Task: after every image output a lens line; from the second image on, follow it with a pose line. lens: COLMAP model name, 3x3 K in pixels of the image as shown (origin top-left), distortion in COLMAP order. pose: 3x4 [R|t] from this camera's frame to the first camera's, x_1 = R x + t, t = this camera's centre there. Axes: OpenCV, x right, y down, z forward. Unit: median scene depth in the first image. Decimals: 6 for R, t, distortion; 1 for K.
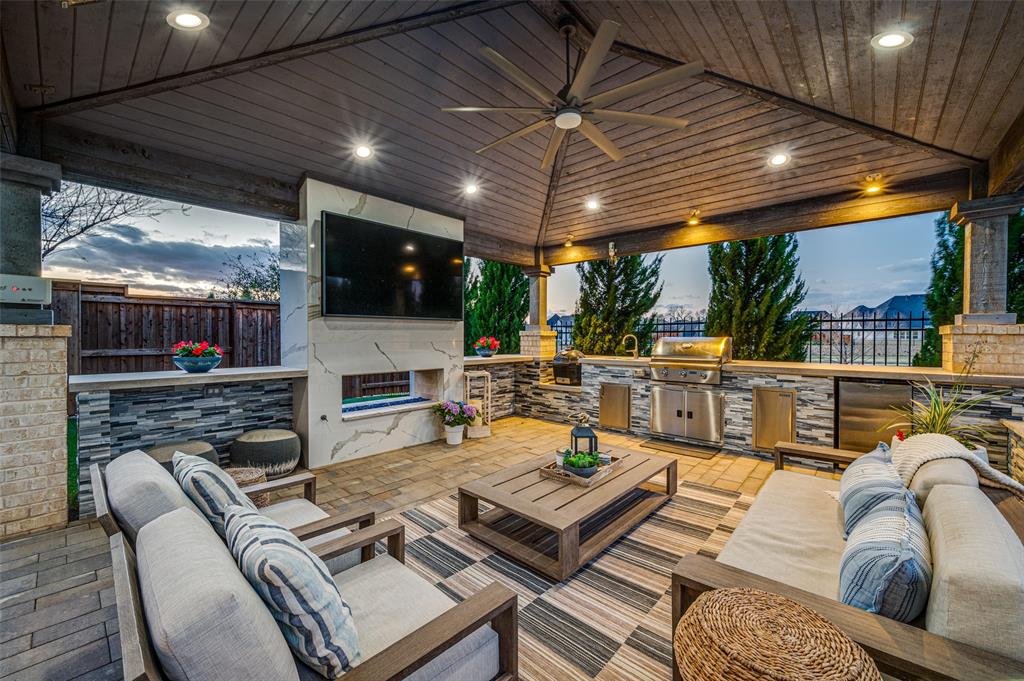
lens RADIAL K [[403.1, 0, 511.0], [0, 403.1, 338.7], [0, 0, 1]] dist [0.000390, 0.000017]
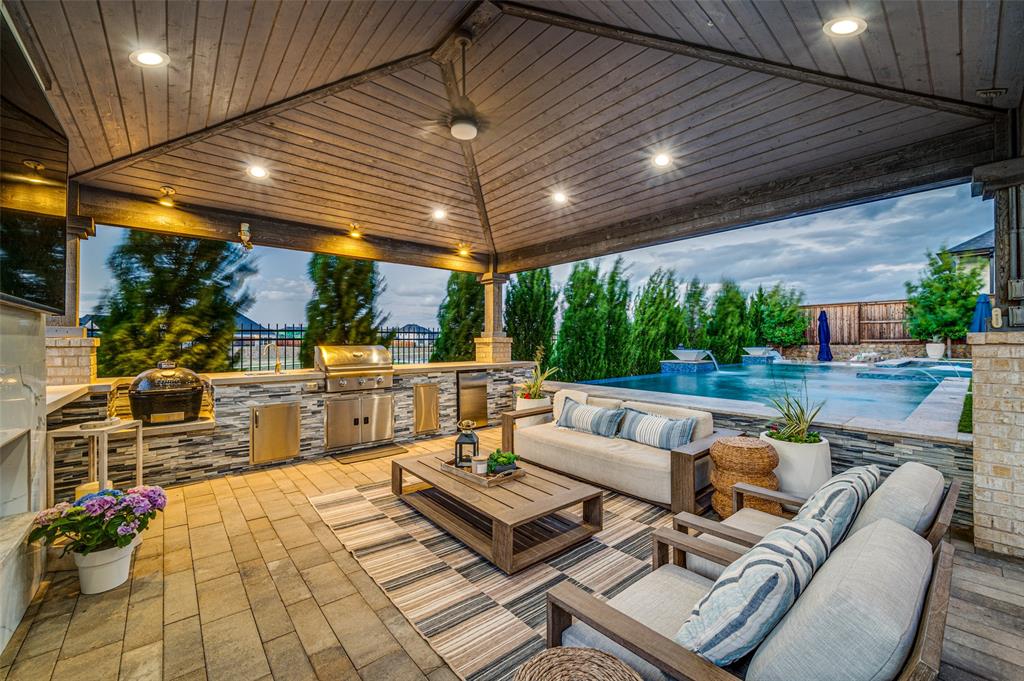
lens RADIAL K [[403.1, 0, 511.0], [0, 403.1, 338.7], [0, 0, 1]] dist [0.000390, 0.000017]
pose [[0.126119, 0.006896, 0.991991, -0.580653], [0.012504, 0.999885, -0.008541, -0.009148], [-0.991936, 0.013481, 0.126018, 0.529427]]
